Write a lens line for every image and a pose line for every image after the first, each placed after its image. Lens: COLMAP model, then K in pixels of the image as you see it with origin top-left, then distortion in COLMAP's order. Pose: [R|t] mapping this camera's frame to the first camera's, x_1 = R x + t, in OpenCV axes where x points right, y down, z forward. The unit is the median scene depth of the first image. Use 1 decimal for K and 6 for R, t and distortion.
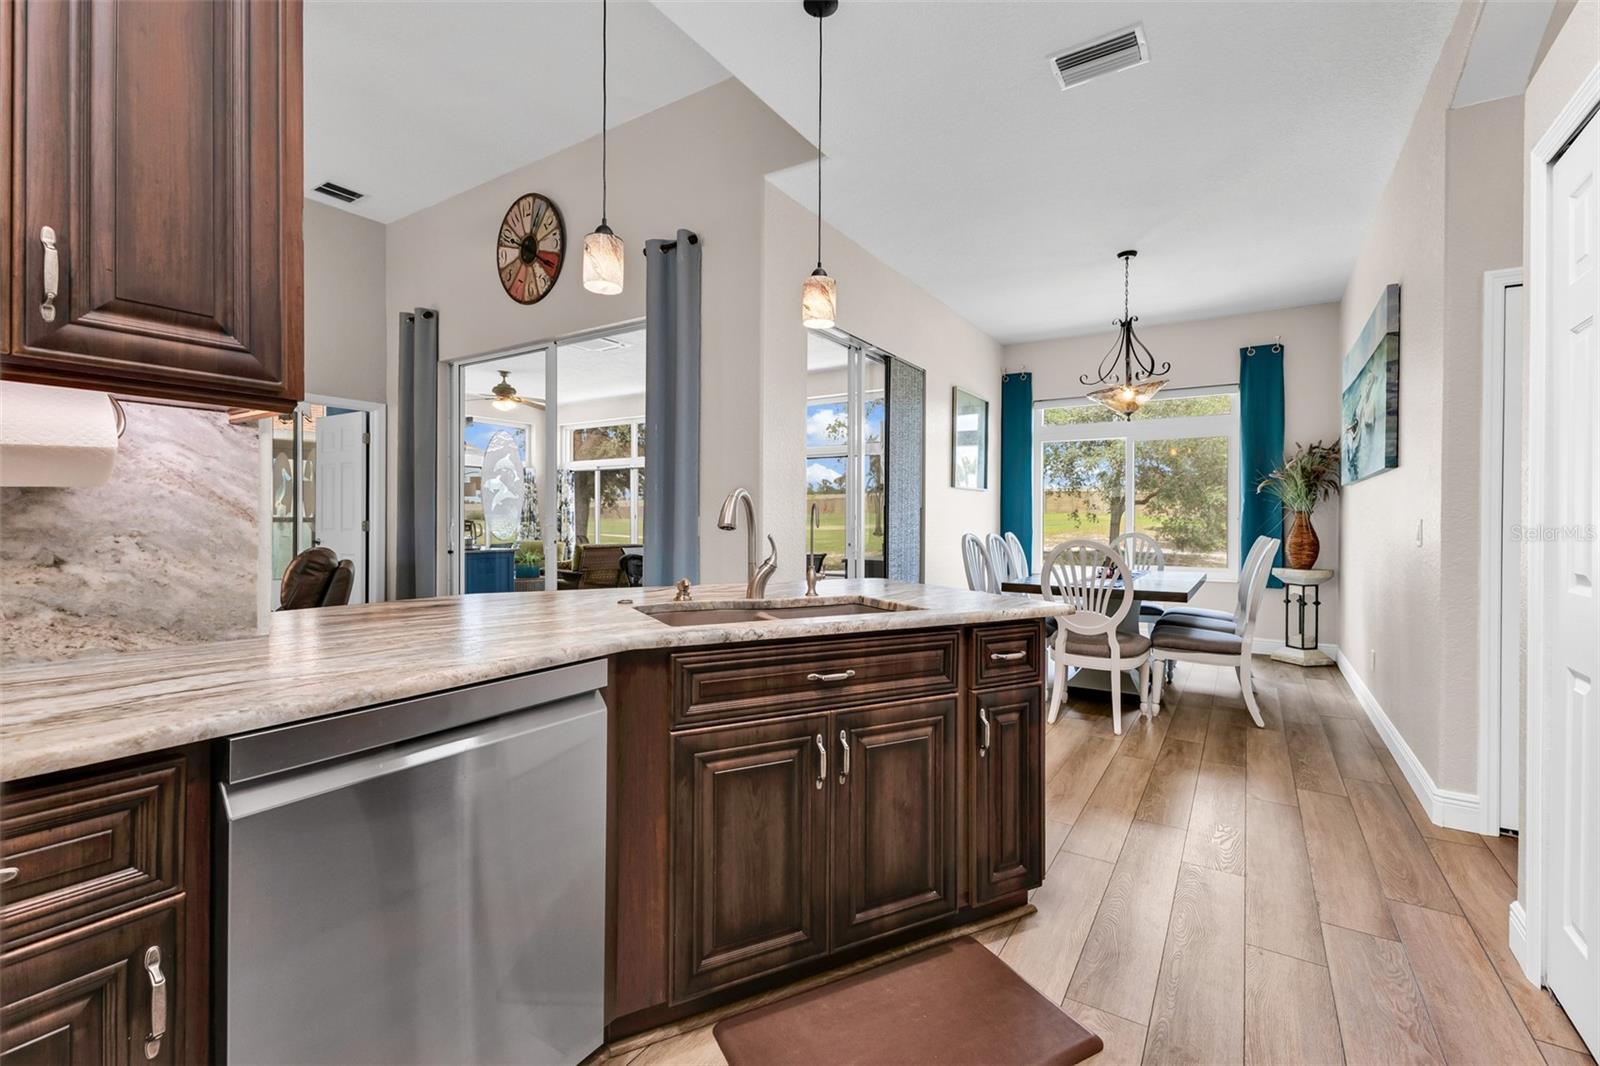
lens RADIAL K [[709.4, 0, 806.1], [0, 709.4, 524.5], [0, 0, 1]] dist [0.016822, -0.004290]
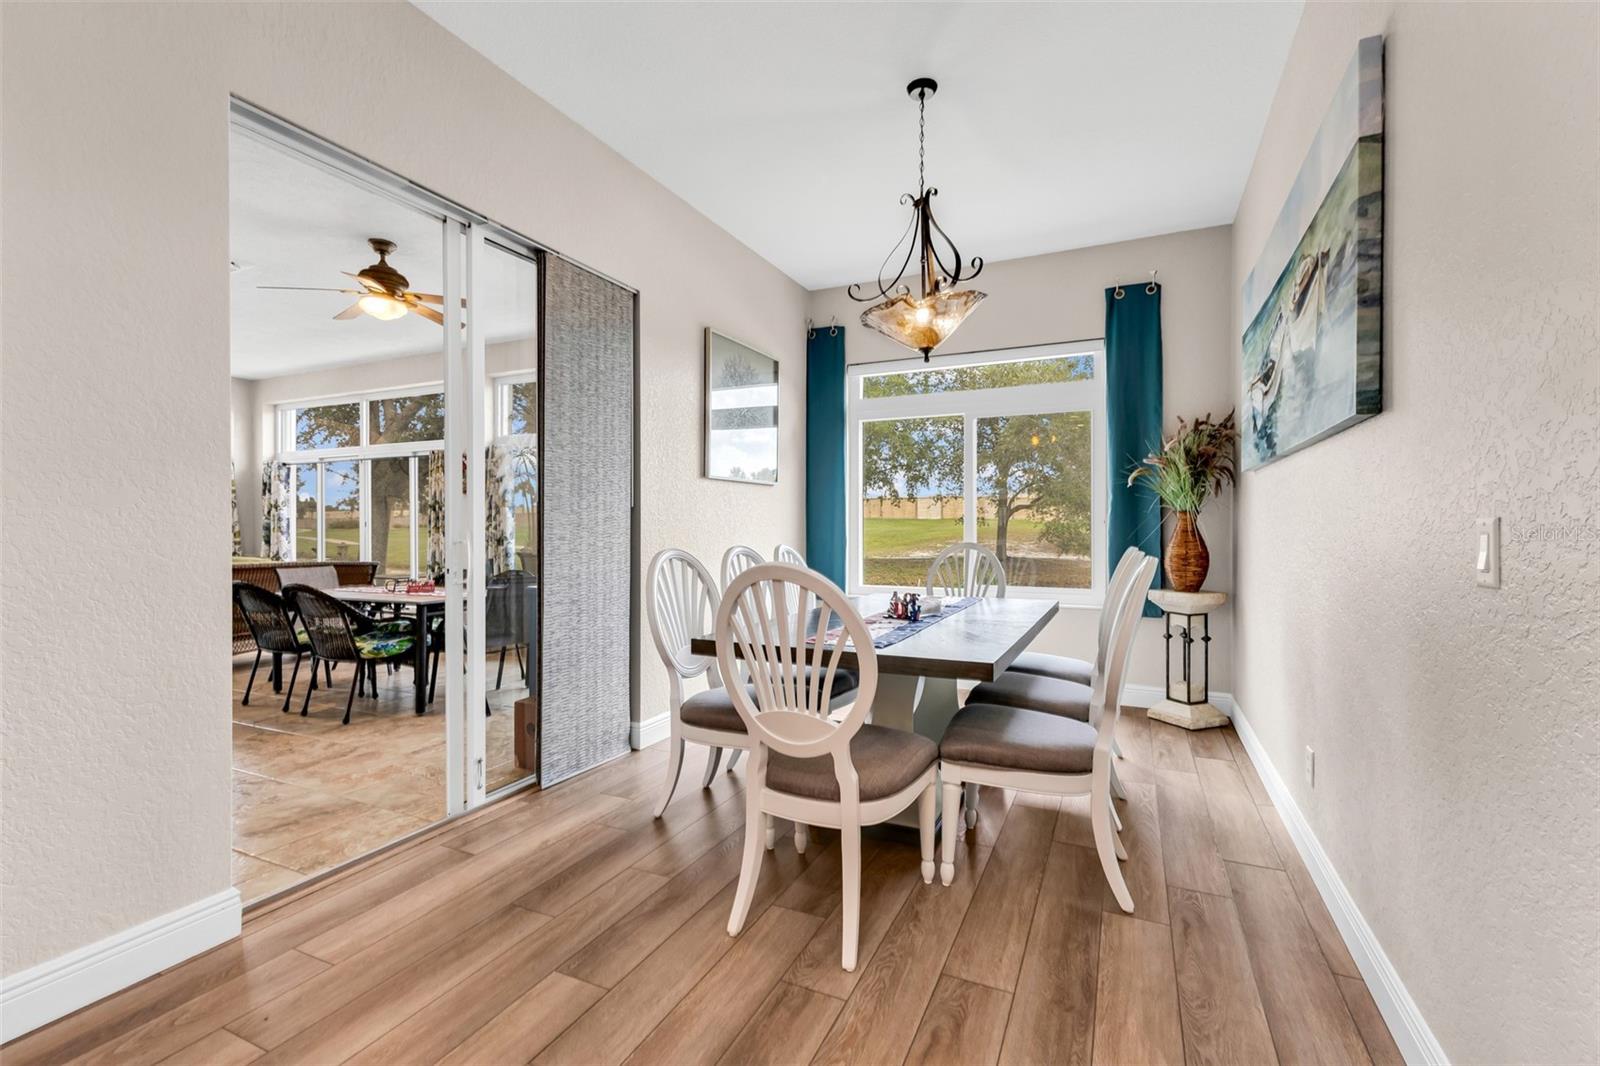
lens RADIAL K [[709.4, 0, 794.1], [0, 709.4, 531.2], [0, 0, 1]] dist [0.016822, -0.004290]
pose [[0.993524, -0.006661, 0.113424, 0.248837], [0.006593, 0.999978, 0.000976, -0.001258], [-0.113428, -0.000222, 0.993546, 0.374709]]
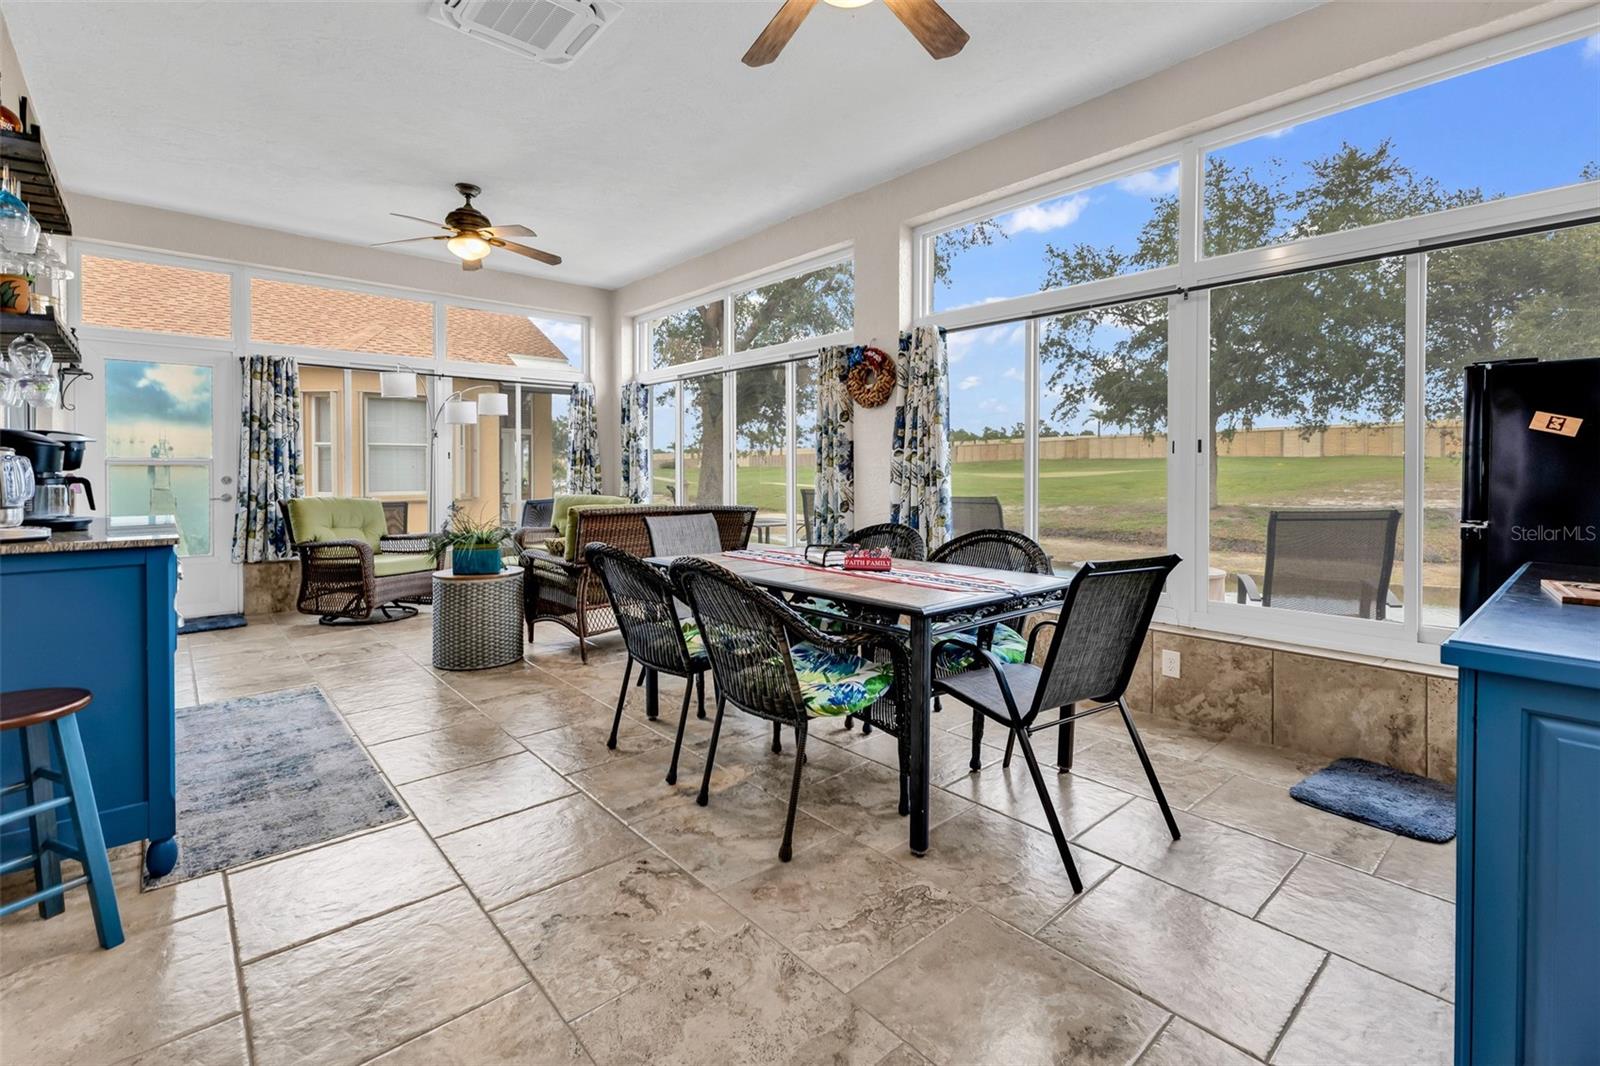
lens RADIAL K [[709.4, 0, 784.3], [0, 709.4, 478.3], [0, 0, 1]] dist [0.016822, -0.004290]
pose [[0.958675, -0.001139, -0.284501, -0.061773], [0.003341, 0.999968, 0.007254, 0.007217], [0.284484, -0.007905, 0.958648, 0.878893]]
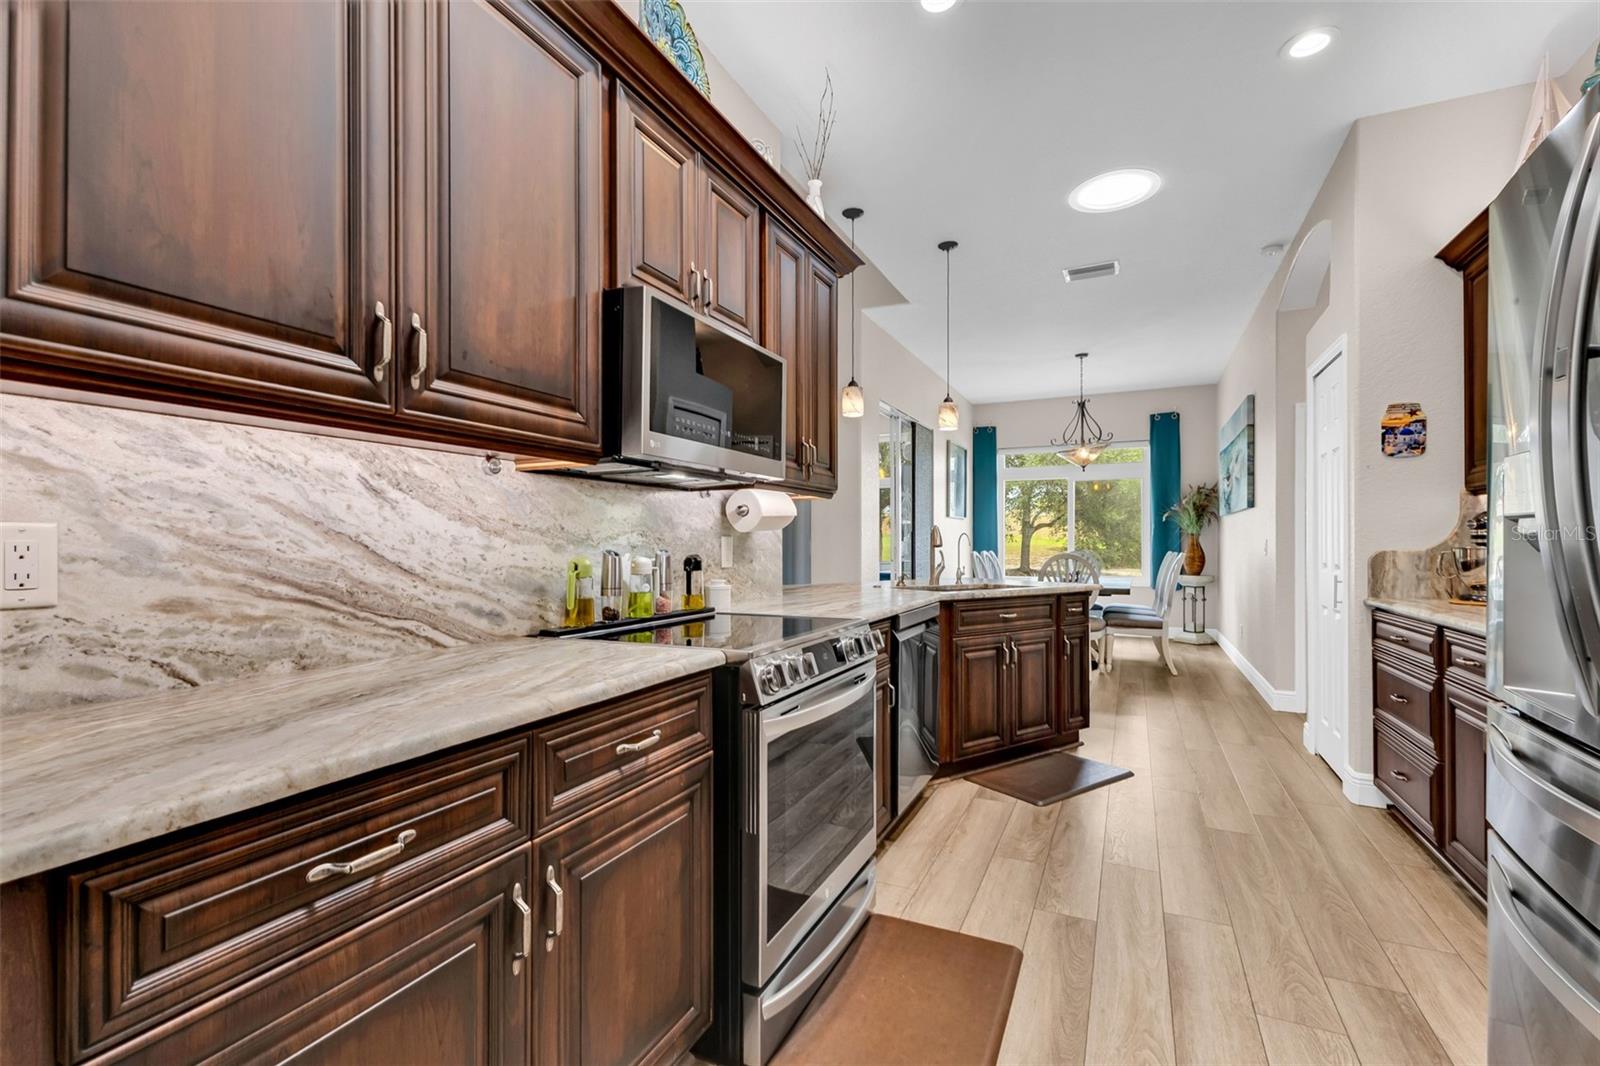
lens RADIAL K [[709.4, 0, 809.4], [0, 709.4, 543.3], [0, 0, 1]] dist [0.016822, -0.004290]
pose [[0.991655, -0.006550, 0.128750, -0.254668], [0.007231, 0.999962, -0.004826, 0.001146], [-0.128713, 0.005717, 0.991665, -0.315299]]
